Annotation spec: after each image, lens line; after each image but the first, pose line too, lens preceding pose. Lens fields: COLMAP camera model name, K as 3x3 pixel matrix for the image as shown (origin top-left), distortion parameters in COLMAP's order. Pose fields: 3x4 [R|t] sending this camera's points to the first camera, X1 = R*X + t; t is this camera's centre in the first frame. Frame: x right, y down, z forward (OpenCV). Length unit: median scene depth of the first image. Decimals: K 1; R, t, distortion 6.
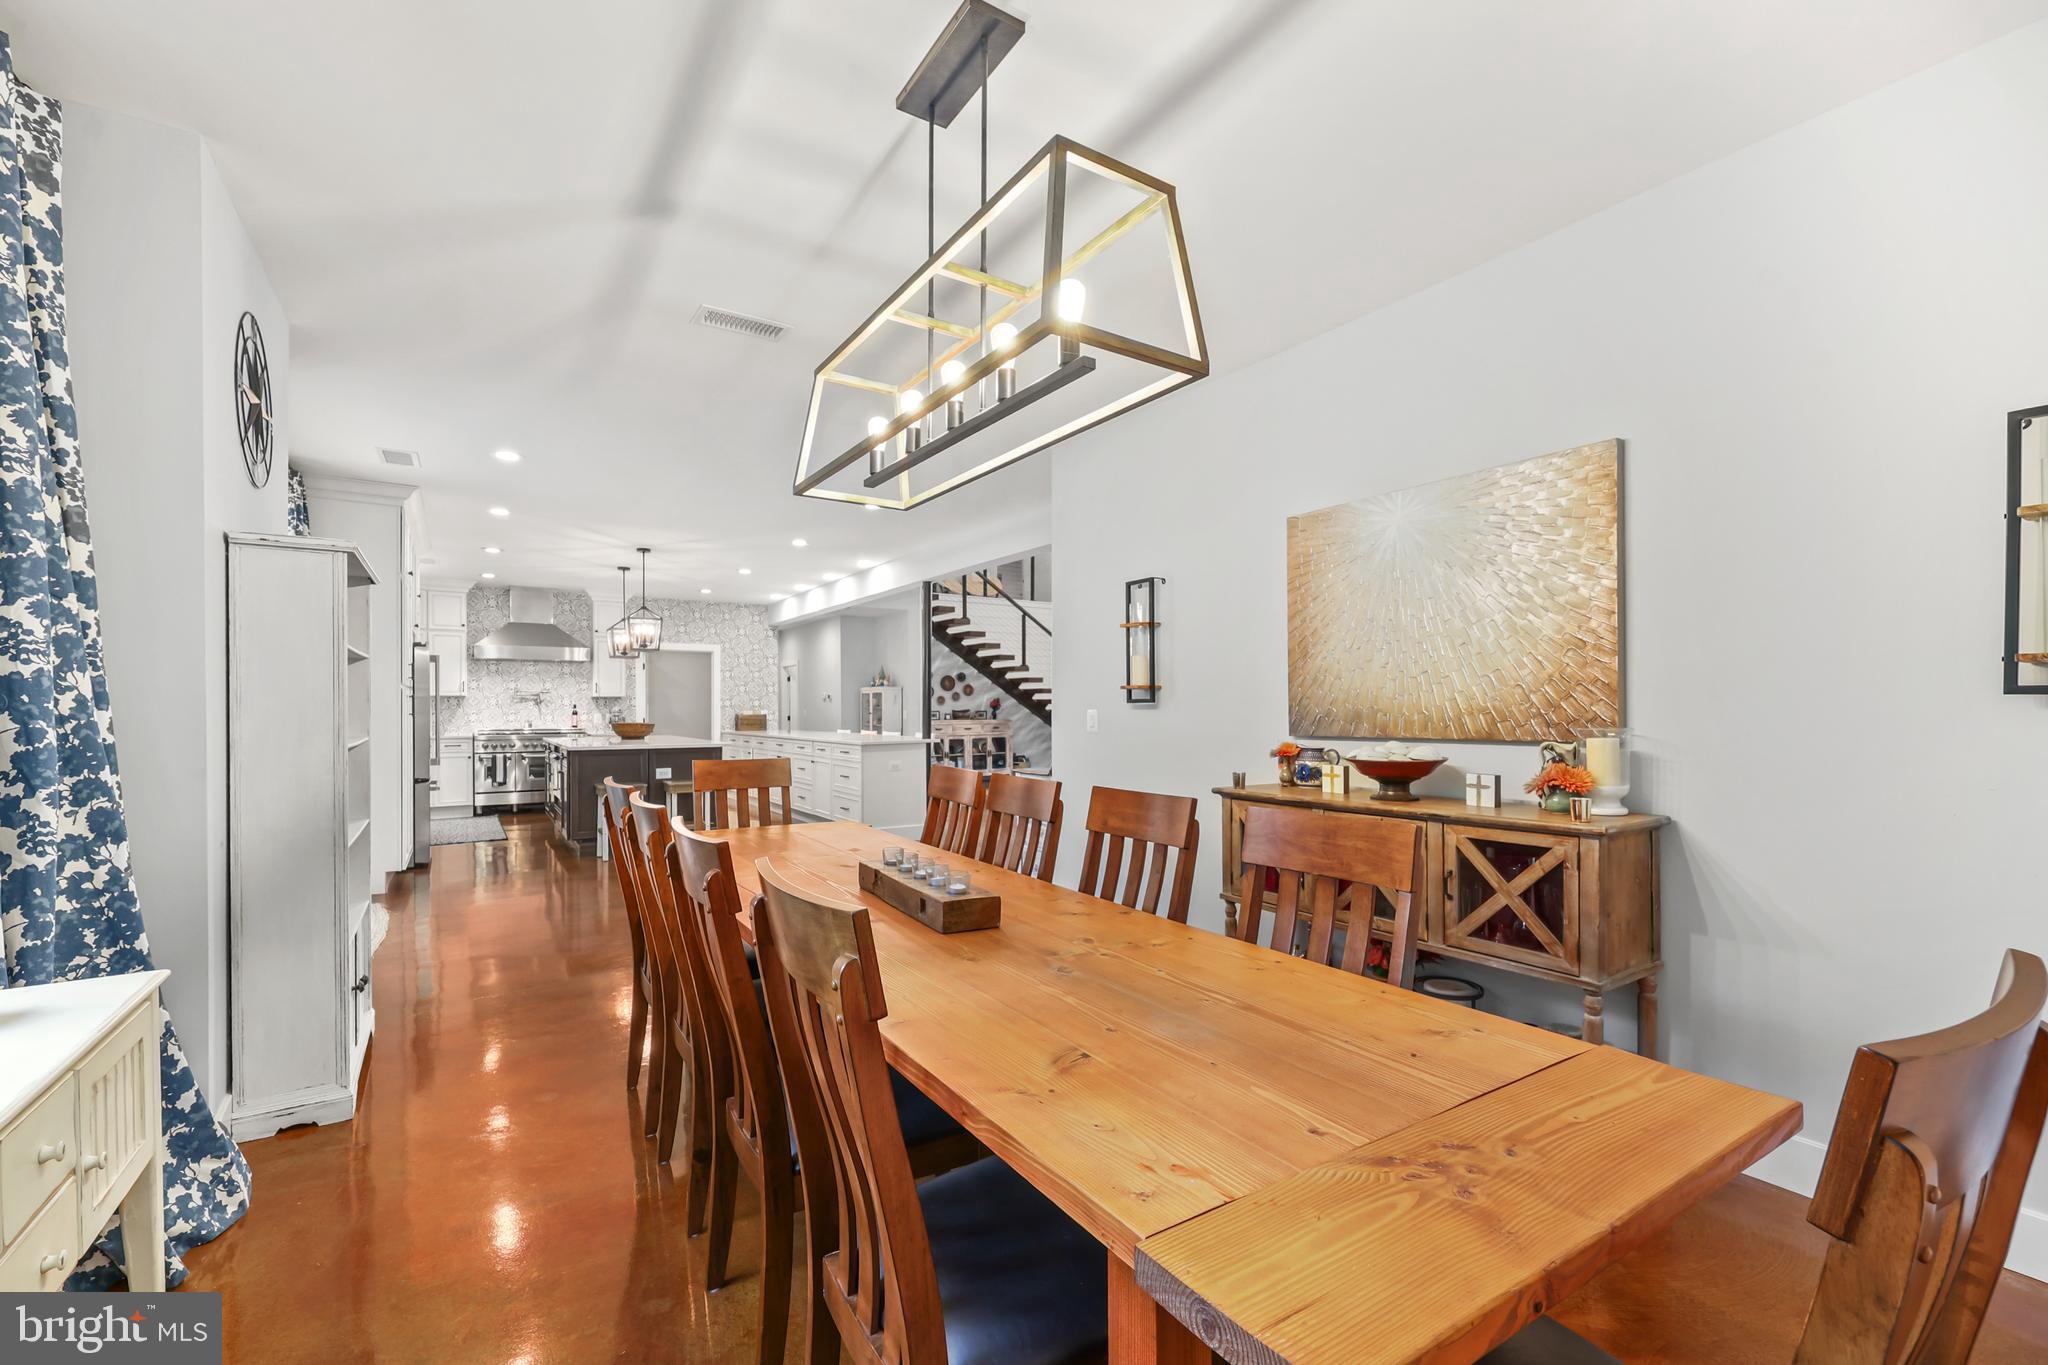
lens RADIAL K [[847.2, 0, 999.4], [0, 847.2, 711.0], [0, 0, 1]] dist [0.002597, -0.001134]
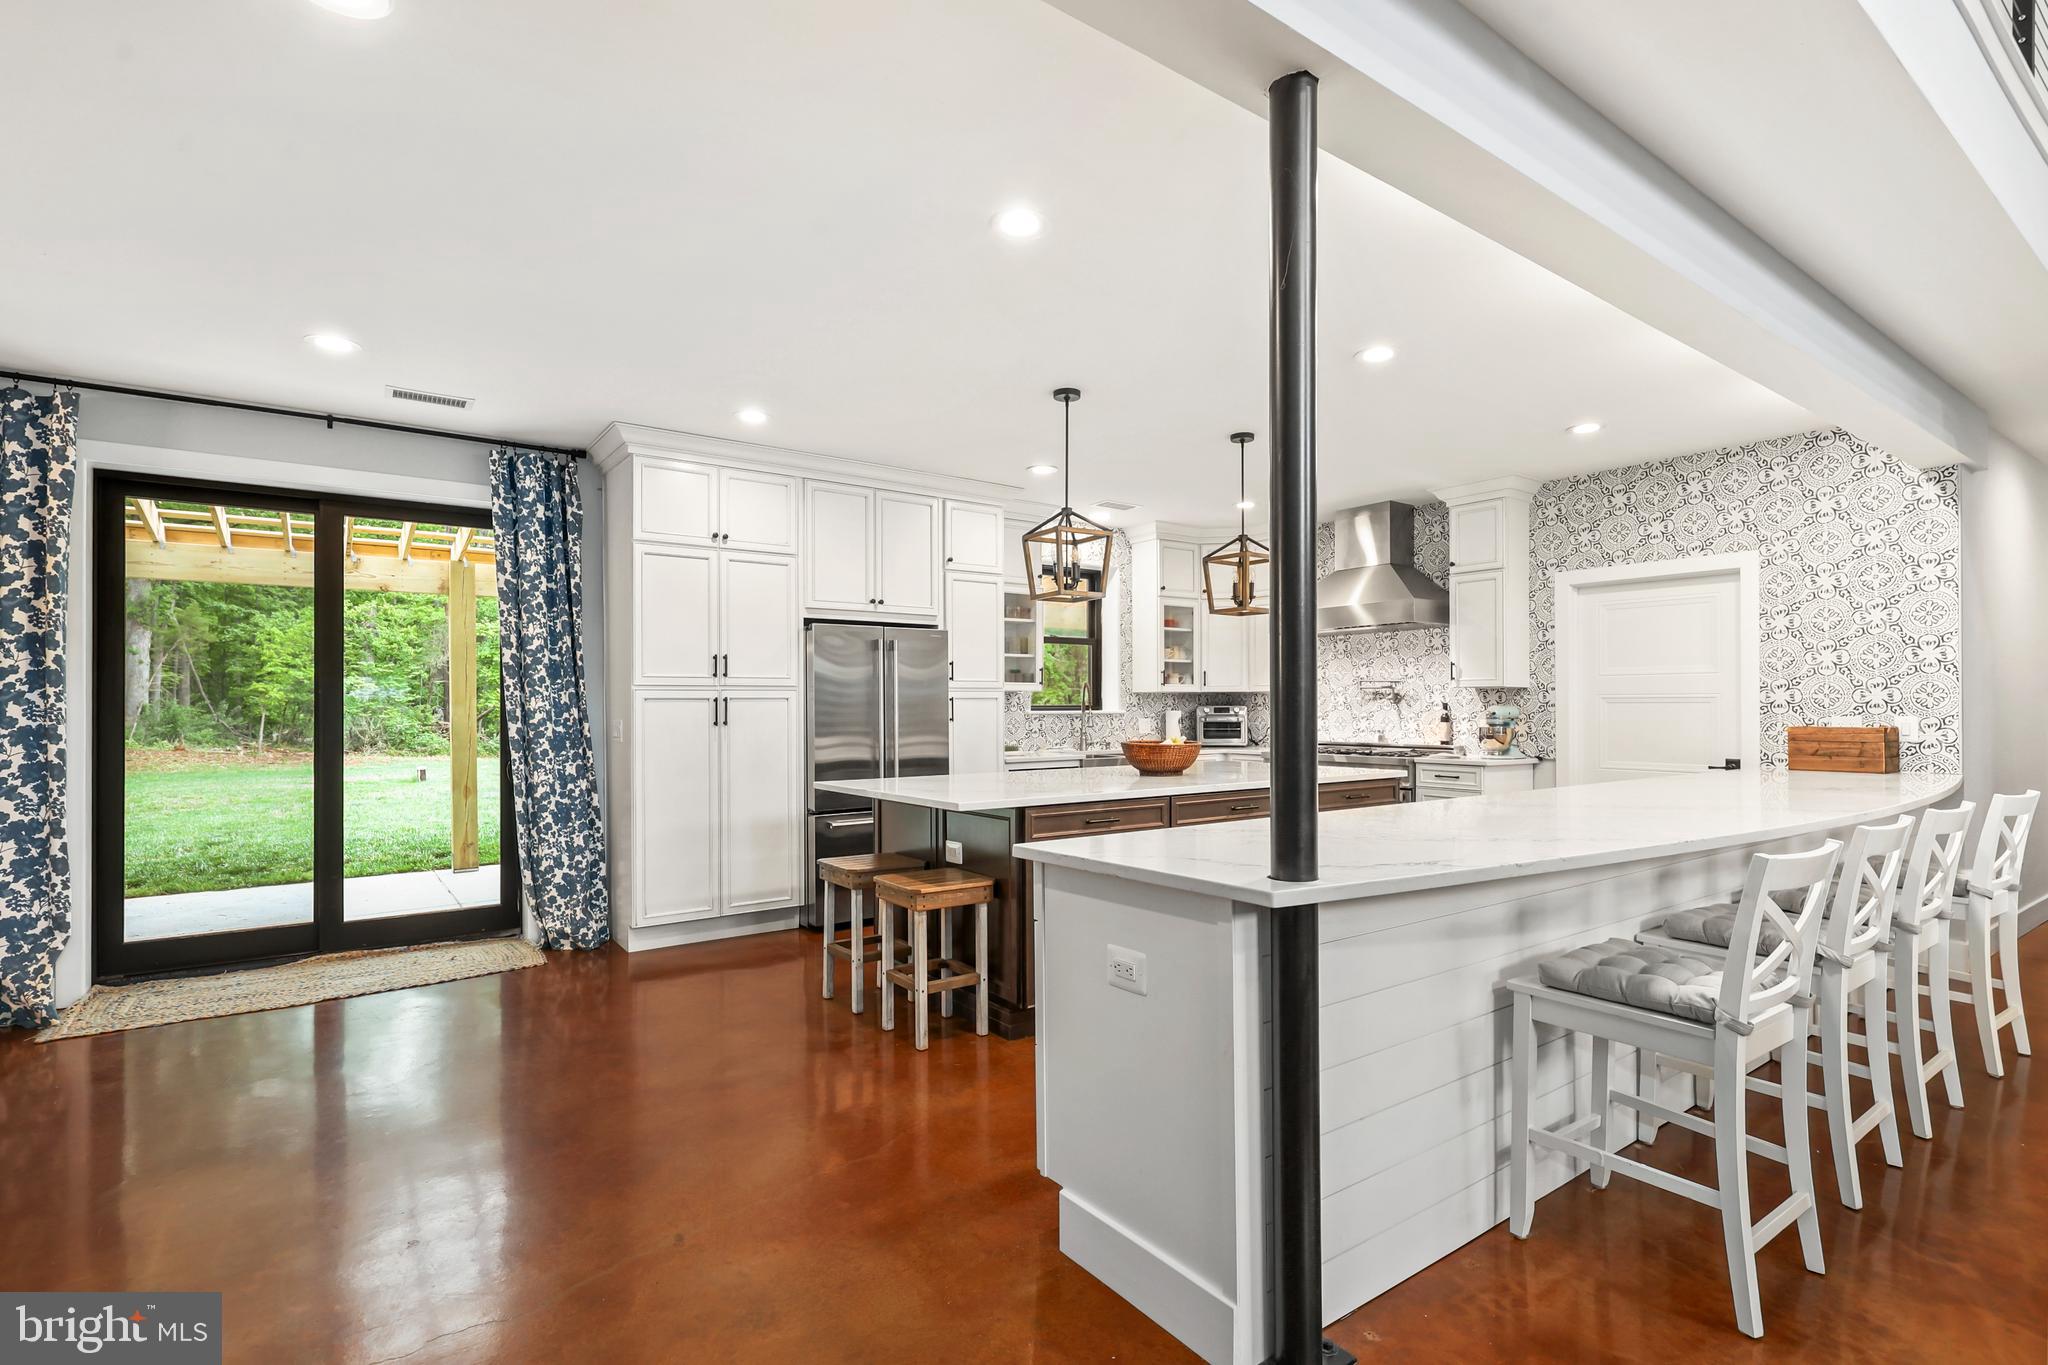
lens RADIAL K [[957.8, 0, 1043.7], [0, 957.8, 702.1], [0, 0, 1]] dist [0.007471, -0.000503]
pose [[0.083030, -0.003404, -0.996541, 0.080554], [0.001299, 0.999994, -0.003307, -0.004992], [0.996546, -0.001020, 0.083034, 0.555456]]
